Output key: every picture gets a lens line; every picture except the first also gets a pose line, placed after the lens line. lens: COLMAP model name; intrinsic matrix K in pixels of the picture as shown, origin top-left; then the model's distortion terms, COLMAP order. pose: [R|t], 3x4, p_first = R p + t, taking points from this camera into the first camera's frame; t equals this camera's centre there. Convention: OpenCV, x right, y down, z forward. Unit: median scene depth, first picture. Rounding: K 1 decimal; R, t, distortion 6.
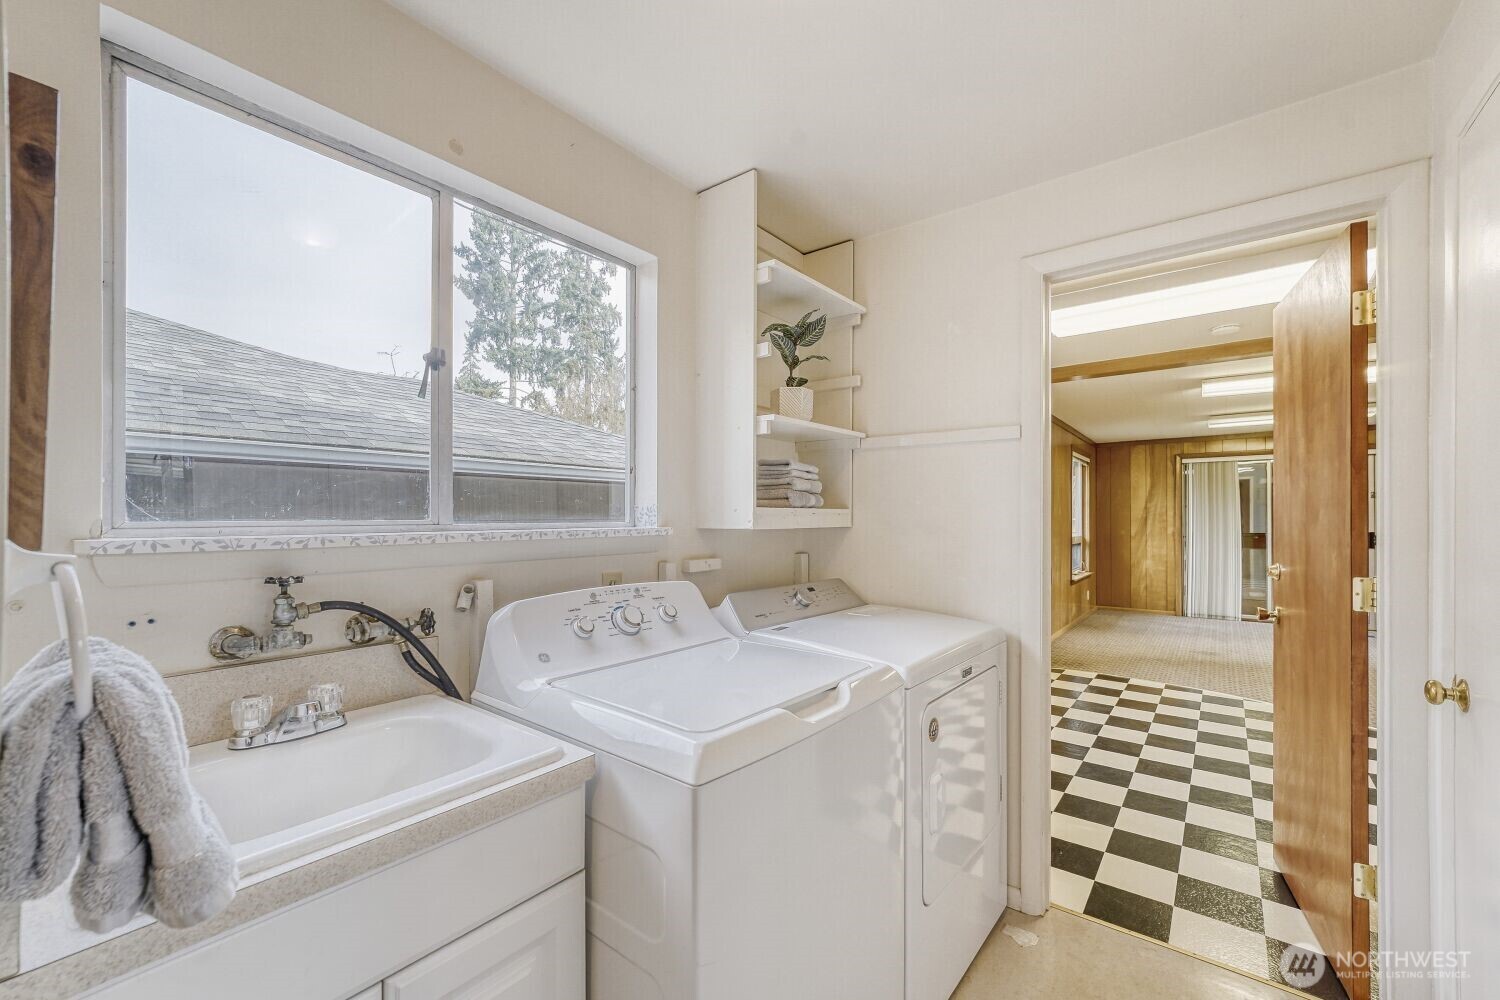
lens RADIAL K [[608.3, 0, 745.0], [0, 608.3, 512.5], [0, 0, 1]] dist [-0.014991, 0.000241]
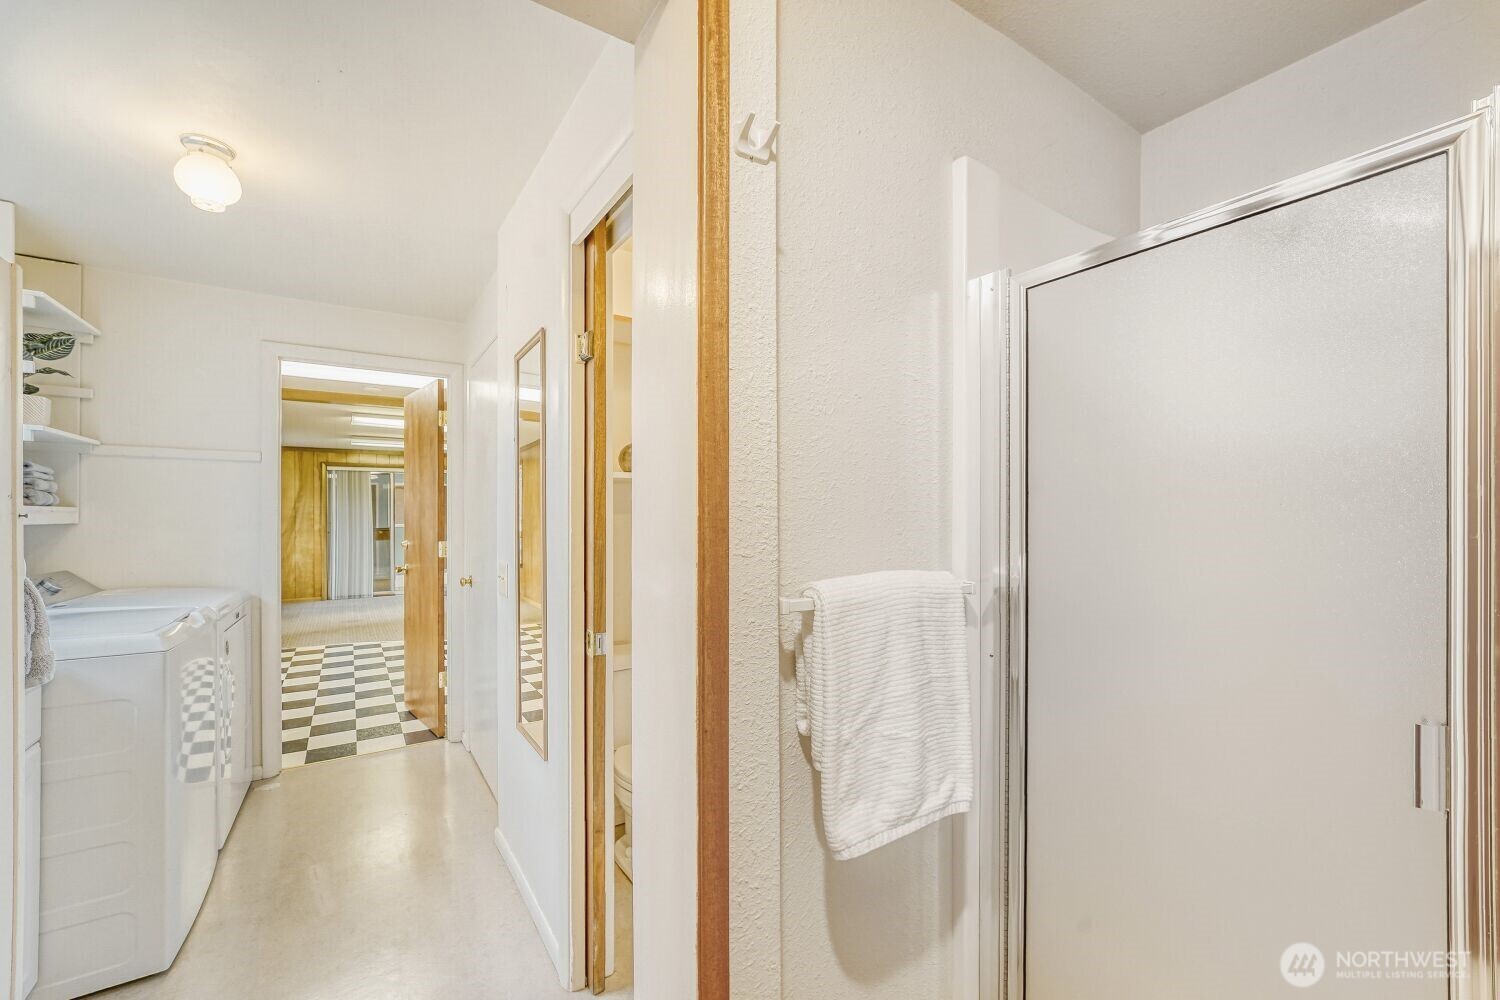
lens RADIAL K [[608.3, 0, 745.0], [0, 608.3, 512.5], [0, 0, 1]] dist [-0.014991, 0.000241]
pose [[0.313718, 0.003299, 0.949511, -0.475013], [-0.004208, 0.999989, -0.002084, 0.001051], [-0.949507, -0.003342, 0.313728, -0.487426]]
